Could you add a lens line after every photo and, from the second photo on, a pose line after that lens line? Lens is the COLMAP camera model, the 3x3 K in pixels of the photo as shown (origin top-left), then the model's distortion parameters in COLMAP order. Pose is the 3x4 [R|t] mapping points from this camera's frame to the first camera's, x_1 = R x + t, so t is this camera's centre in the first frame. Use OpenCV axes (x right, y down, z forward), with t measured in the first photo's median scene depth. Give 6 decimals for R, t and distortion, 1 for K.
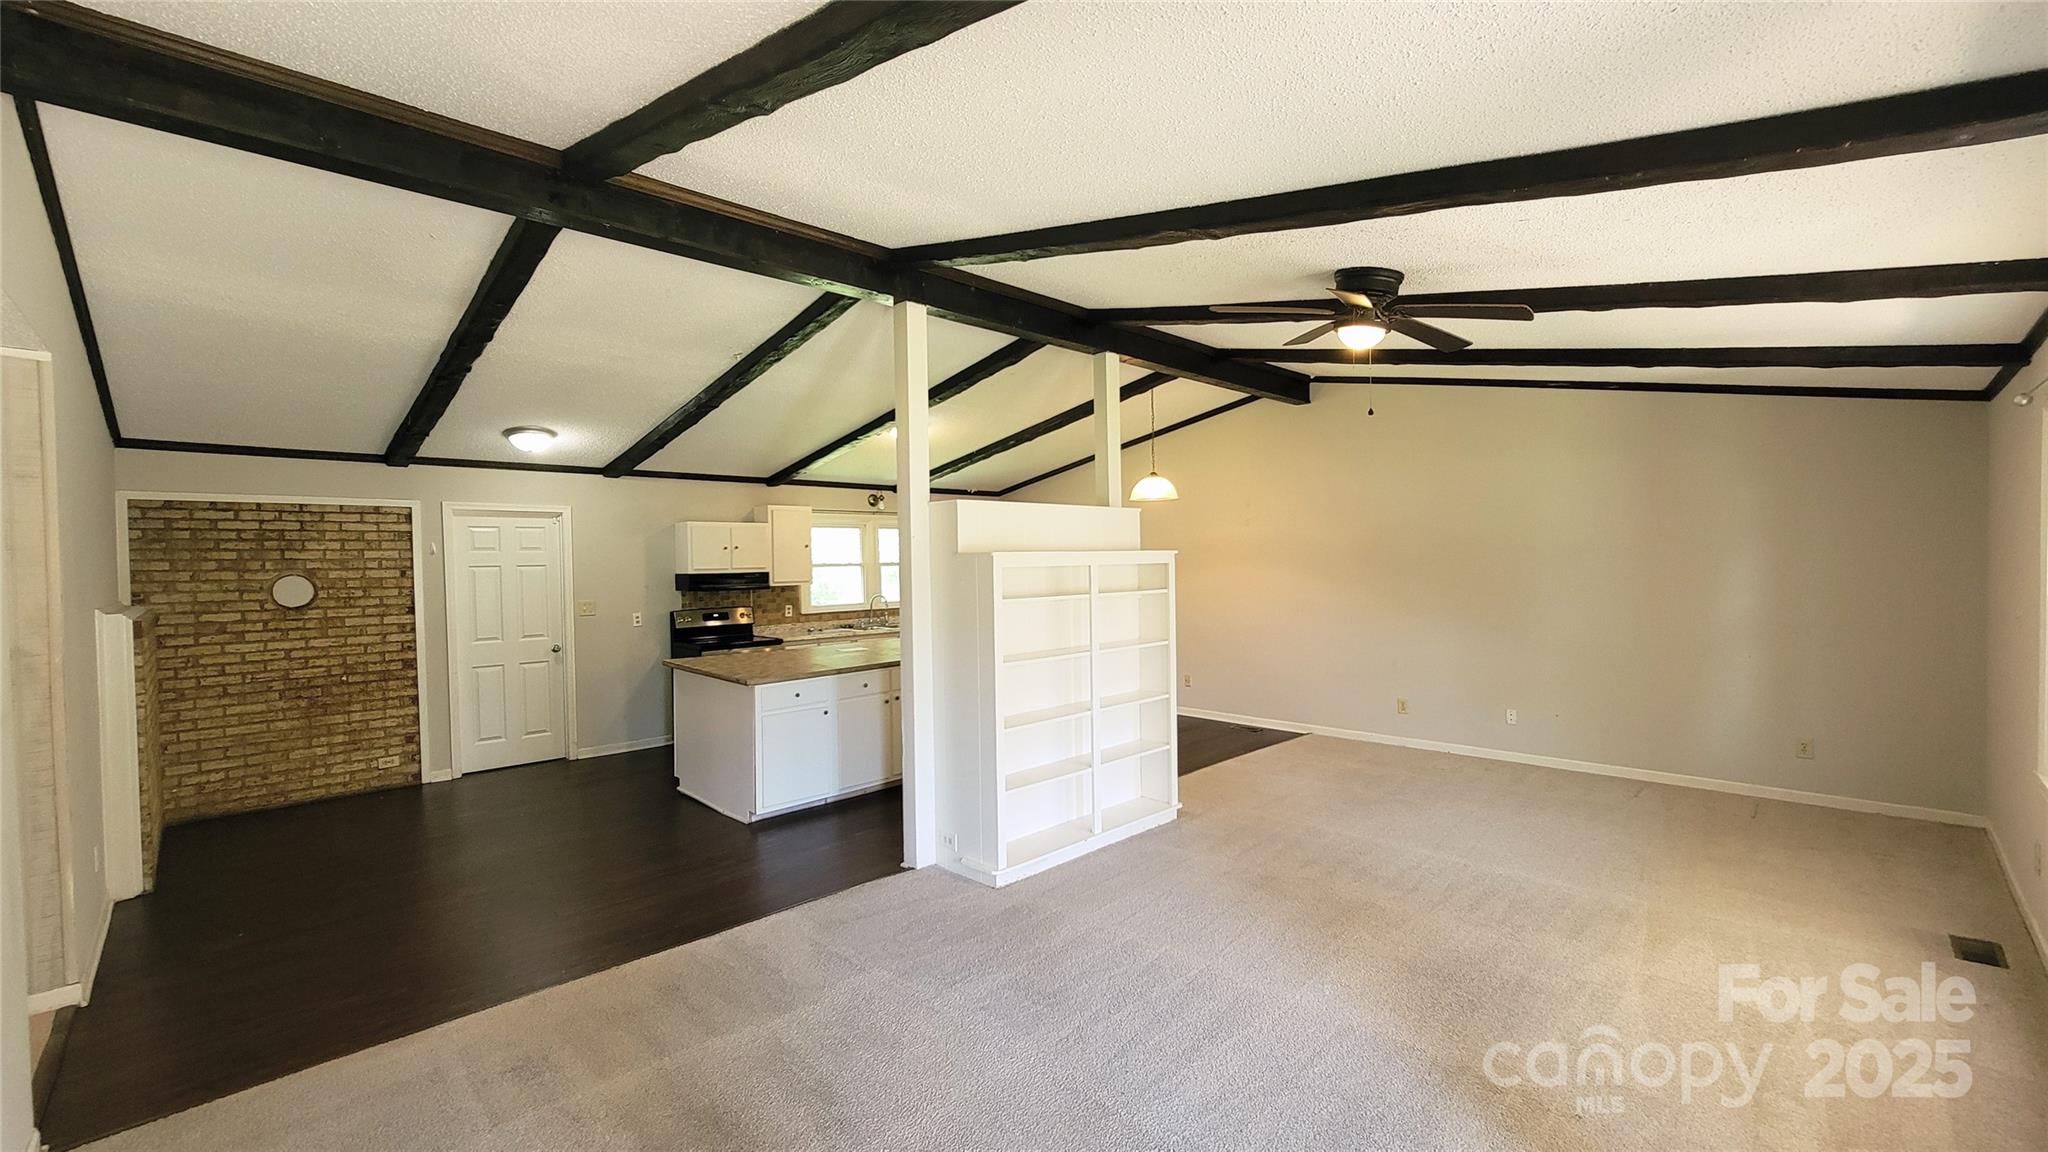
lens RADIAL K [[833.8, 0, 1030.5], [0, 833.8, 572.7], [0, 0, 1]] dist [-0.002067, -0.000100]
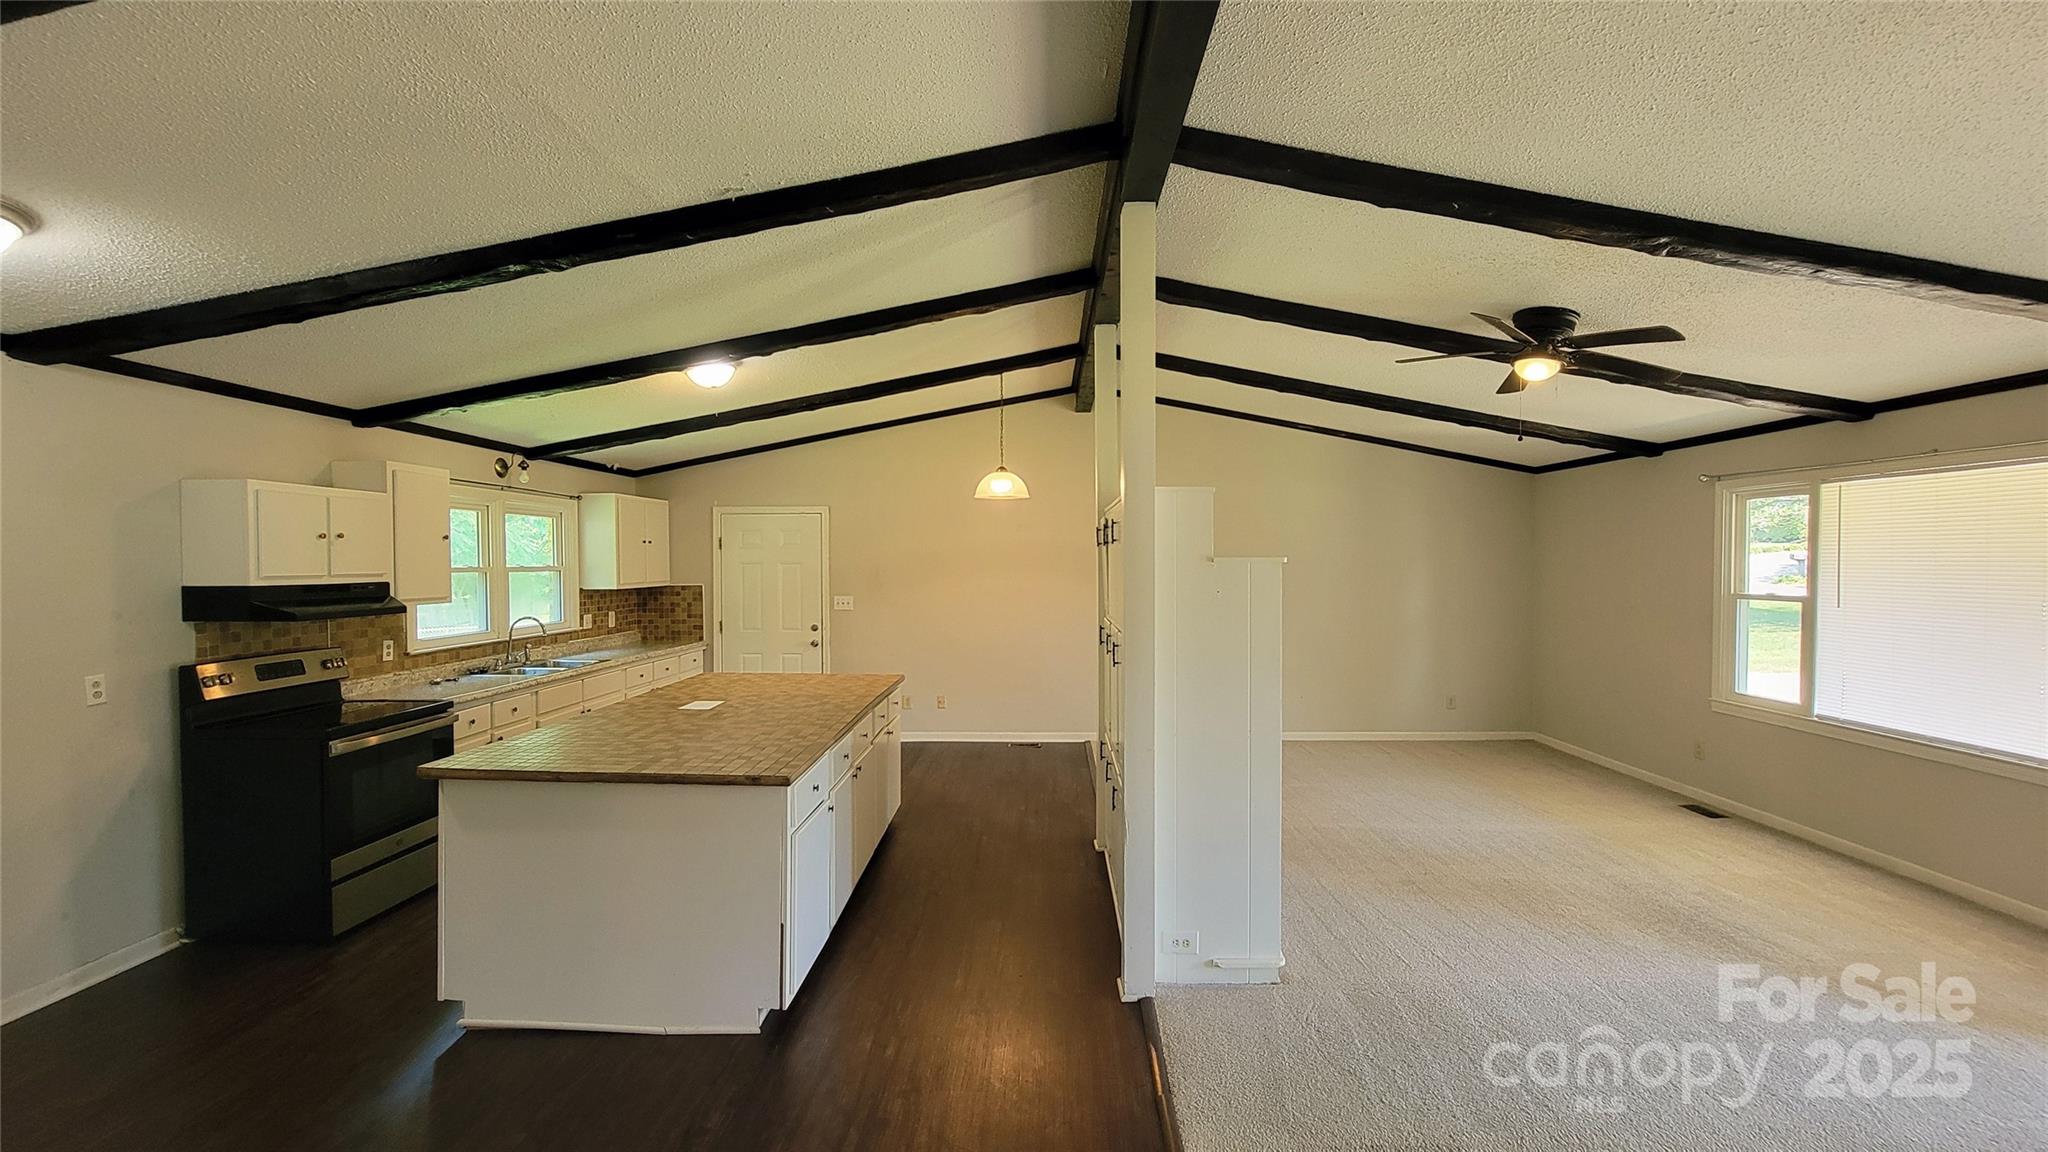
lens RADIAL K [[833.8, 0, 1025.6], [0, 833.8, 577.4], [0, 0, 1]] dist [-0.002067, -0.000100]
pose [[0.720457, 0.000267, 0.693500, -0.389726], [0.002641, 0.999992, -0.003128, -0.001090], [-0.693495, 0.004085, 0.720450, 0.307431]]
